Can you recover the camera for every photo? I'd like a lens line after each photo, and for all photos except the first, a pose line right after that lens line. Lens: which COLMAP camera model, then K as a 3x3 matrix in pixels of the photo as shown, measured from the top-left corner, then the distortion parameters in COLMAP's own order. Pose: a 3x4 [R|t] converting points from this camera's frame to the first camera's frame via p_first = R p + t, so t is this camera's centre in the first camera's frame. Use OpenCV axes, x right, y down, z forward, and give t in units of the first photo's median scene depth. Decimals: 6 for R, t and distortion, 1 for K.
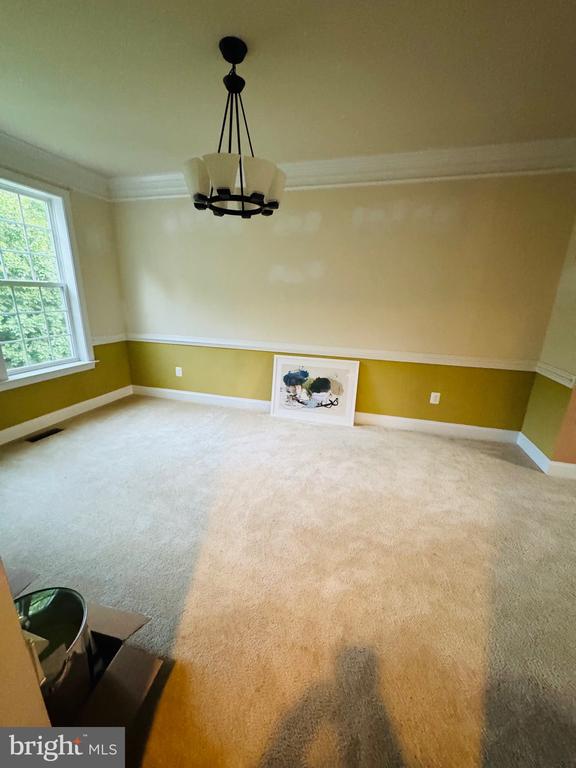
lens RADIAL K [[310.8, 0, 289.1], [0, 310.8, 374.6], [0, 0, 1]] dist [-0.001744, -0.000132]
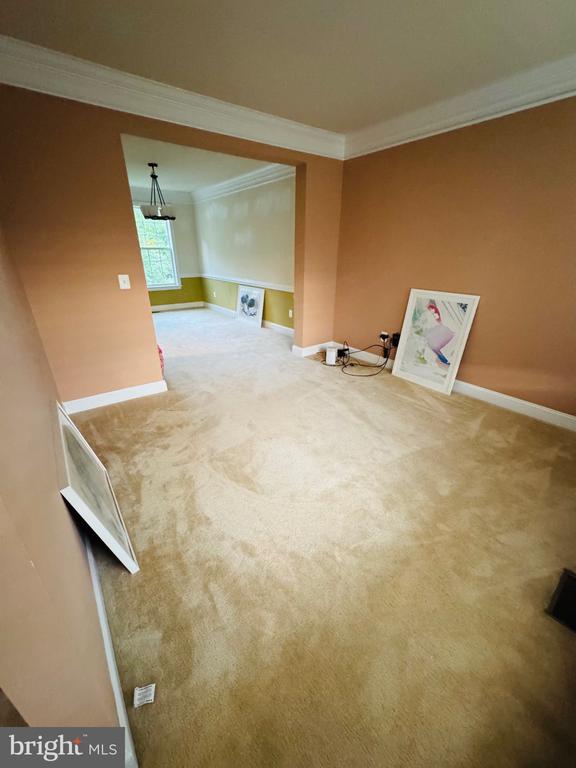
lens RADIAL K [[317.5, 0, 281.7], [0, 317.5, 383.6], [0, 0, 1]] dist [-0.001780, -0.000066]
pose [[0.781723, 0.219465, -0.583733, 1.371648], [-0.141915, 0.974076, 0.176172, 0.135183], [0.607264, -0.054877, 0.792603, -0.358691]]
